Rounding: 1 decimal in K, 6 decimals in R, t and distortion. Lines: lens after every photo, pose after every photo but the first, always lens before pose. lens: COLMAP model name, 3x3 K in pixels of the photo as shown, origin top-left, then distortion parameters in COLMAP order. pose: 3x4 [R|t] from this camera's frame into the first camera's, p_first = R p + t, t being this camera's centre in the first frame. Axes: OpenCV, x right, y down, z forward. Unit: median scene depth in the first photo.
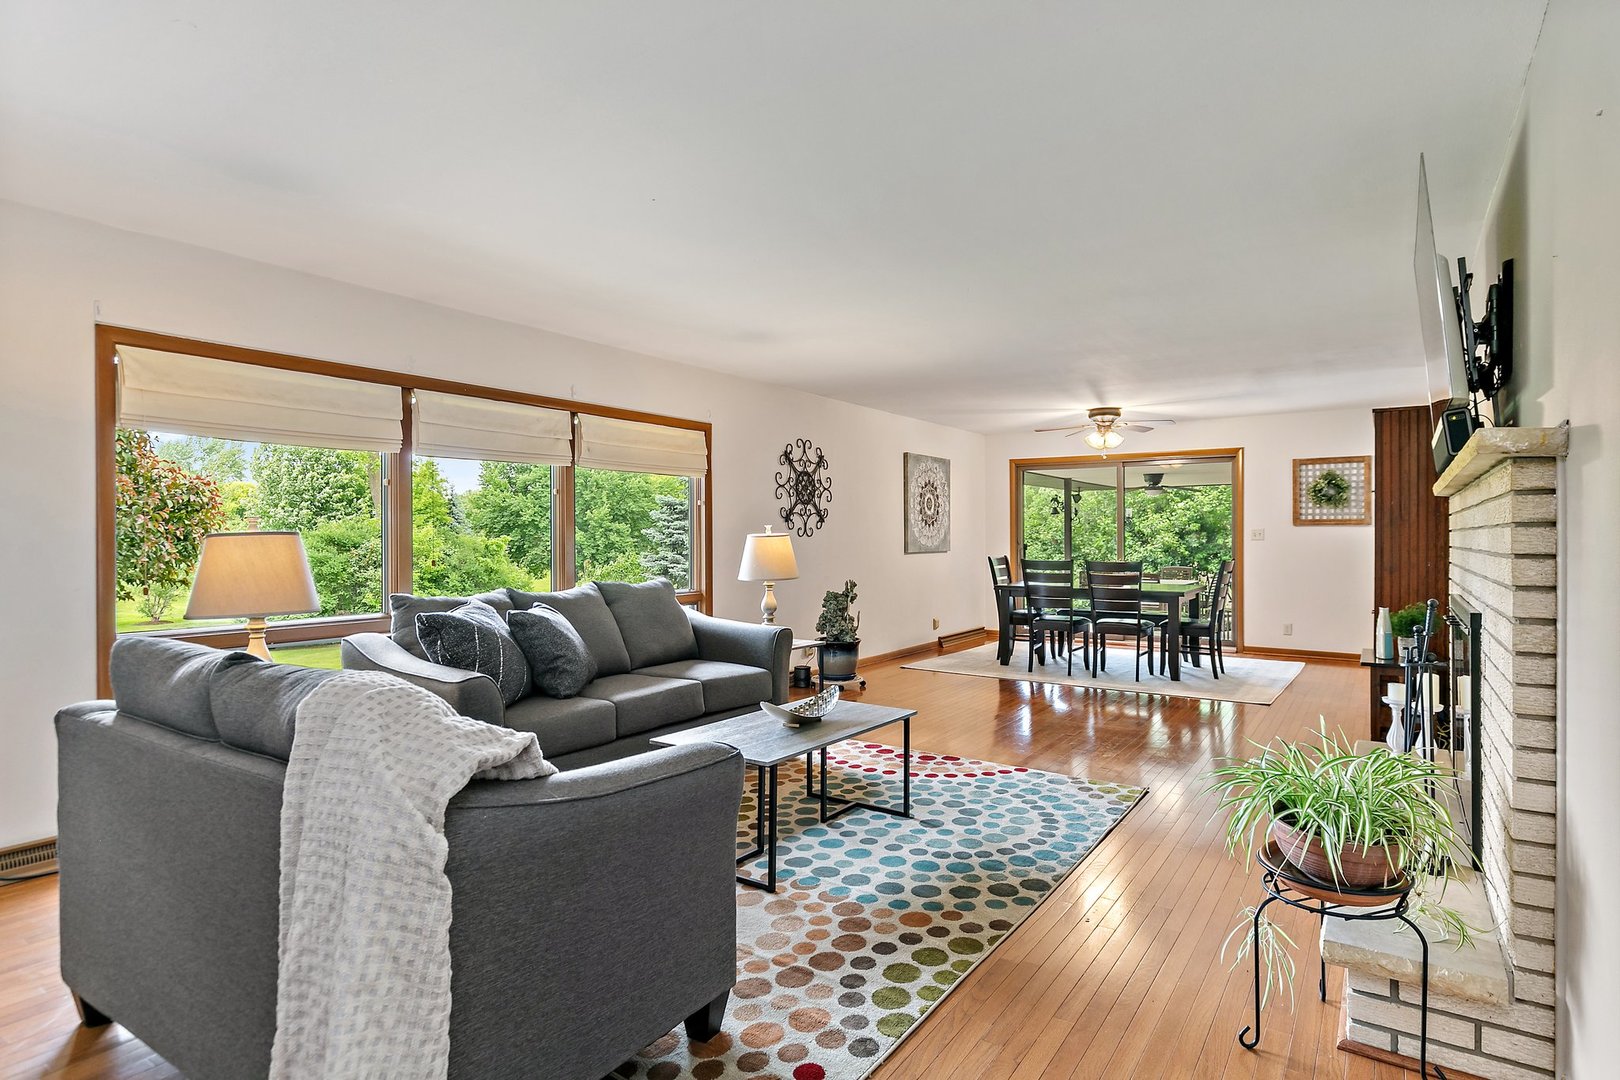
lens RADIAL K [[872.1, 0, 810.0], [0, 872.1, 540.0], [0, 0, 1]] dist [-0.000451, -0.000067]
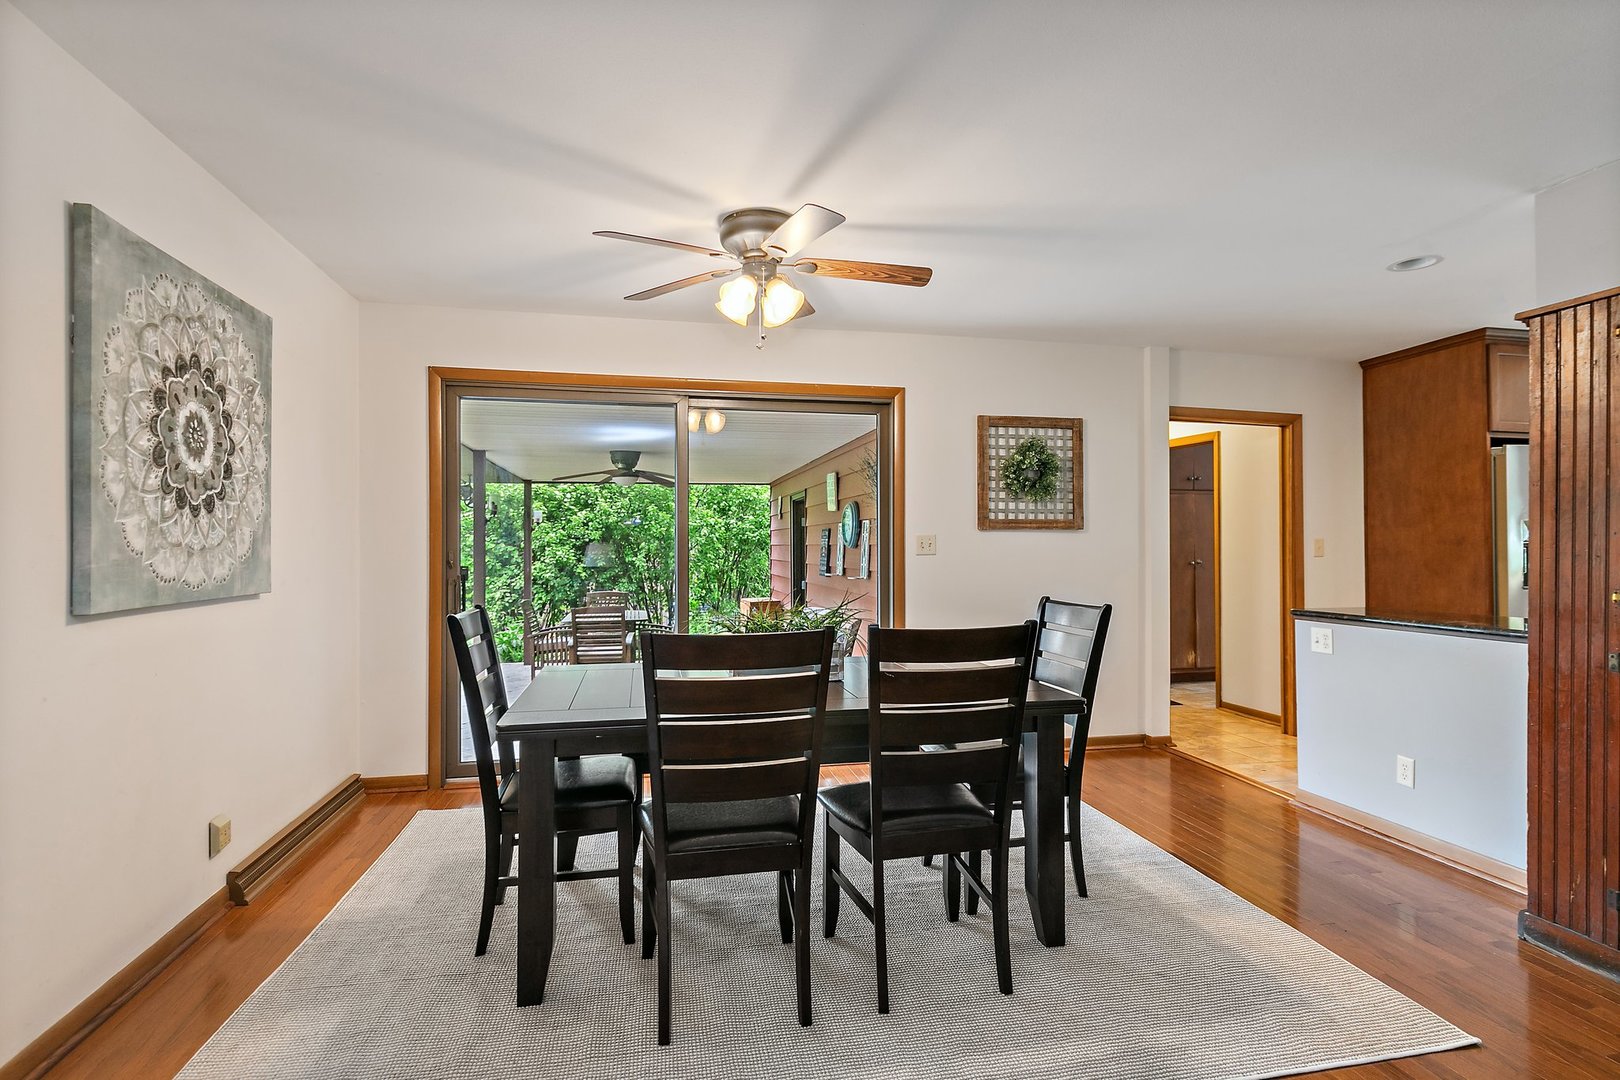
lens RADIAL K [[807.8, 0, 819.4], [0, 807.8, 542.5], [0, 0, 1]] dist [-0.000651, -0.000386]
pose [[0.686139, 0.005908, 0.727446, 0.089776], [0.005238, 0.999901, -0.013061, -0.001608], [-0.727452, 0.012772, 0.686040, 0.708529]]
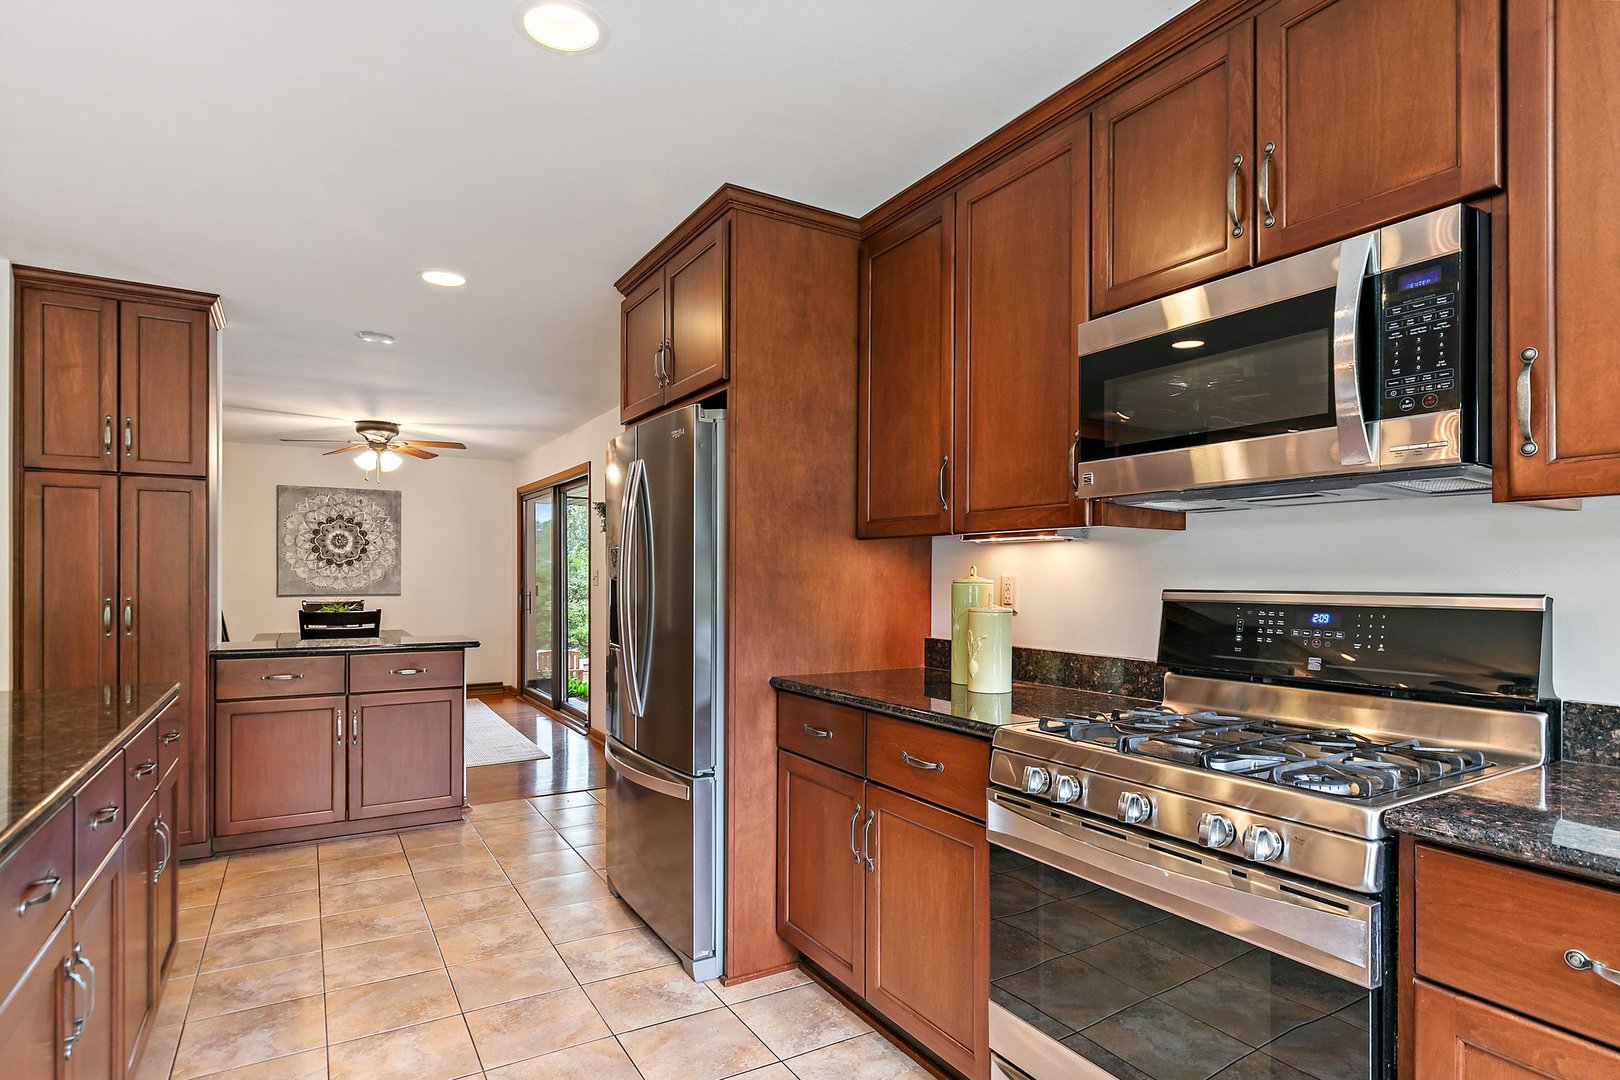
lens RADIAL K [[848.4, 0, 811.8], [0, 848.4, 582.5], [0, 0, 1]] dist [0.001020, 0.000316]
pose [[0.906927, -0.000509, -0.421288, 0.996119], [-0.002465, 0.999976, -0.006513, 0.006020], [0.421281, 0.006945, 0.906903, 0.440729]]
